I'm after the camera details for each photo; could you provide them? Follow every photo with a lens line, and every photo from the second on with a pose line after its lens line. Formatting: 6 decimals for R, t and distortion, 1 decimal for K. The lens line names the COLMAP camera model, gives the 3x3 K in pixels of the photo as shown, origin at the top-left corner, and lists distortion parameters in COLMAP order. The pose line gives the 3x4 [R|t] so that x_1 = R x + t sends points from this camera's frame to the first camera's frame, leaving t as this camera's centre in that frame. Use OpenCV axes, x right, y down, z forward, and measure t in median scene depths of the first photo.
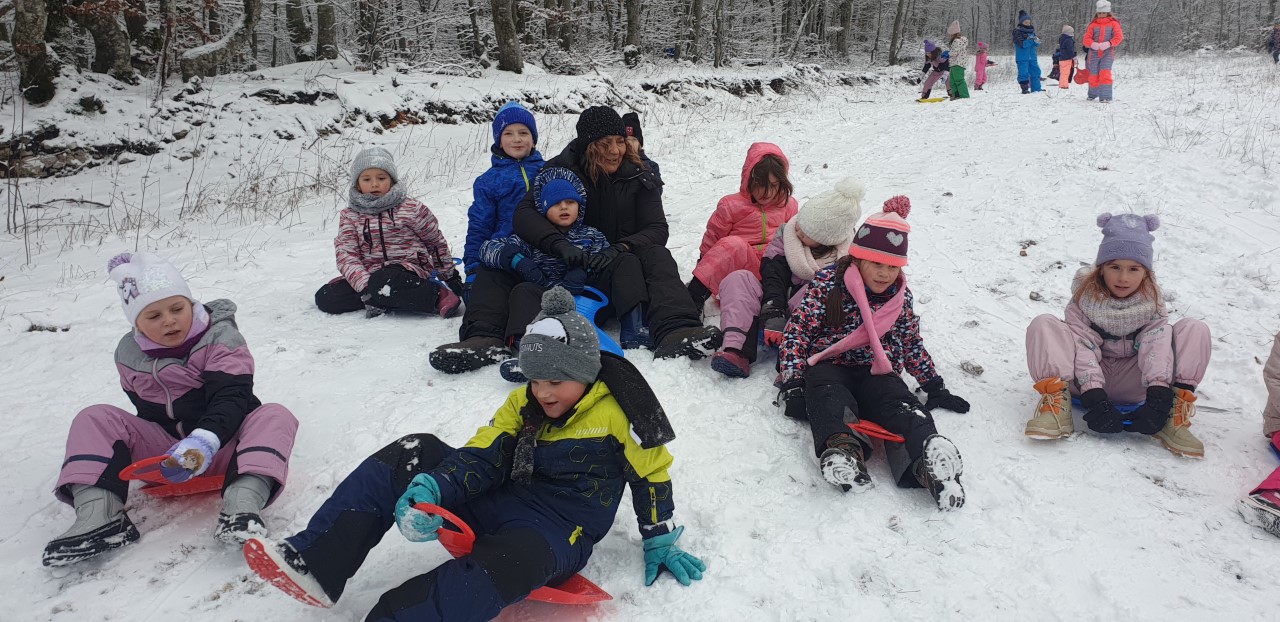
lens RADIAL K [[955.8, 0, 647.0], [0, 955.8, 309.2], [0, 0, 1]] dist [0.016130, -0.012707]
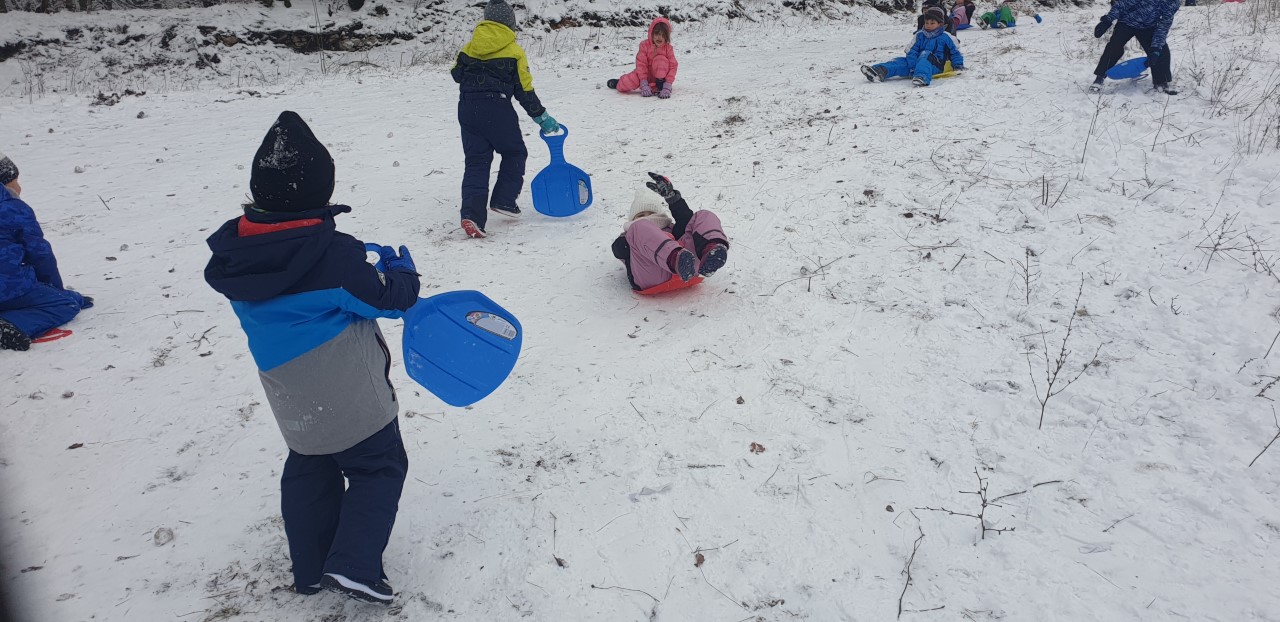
lens RADIAL K [[955.8, 0, 645.6], [0, 955.8, 309.0], [0, 0, 1]] dist [0.016130, -0.012707]
pose [[0.948024, 0.099247, -0.302326, 0.415228], [-0.077485, 0.993518, 0.083174, 0.130597], [0.308621, -0.055425, 0.949569, -0.479897]]
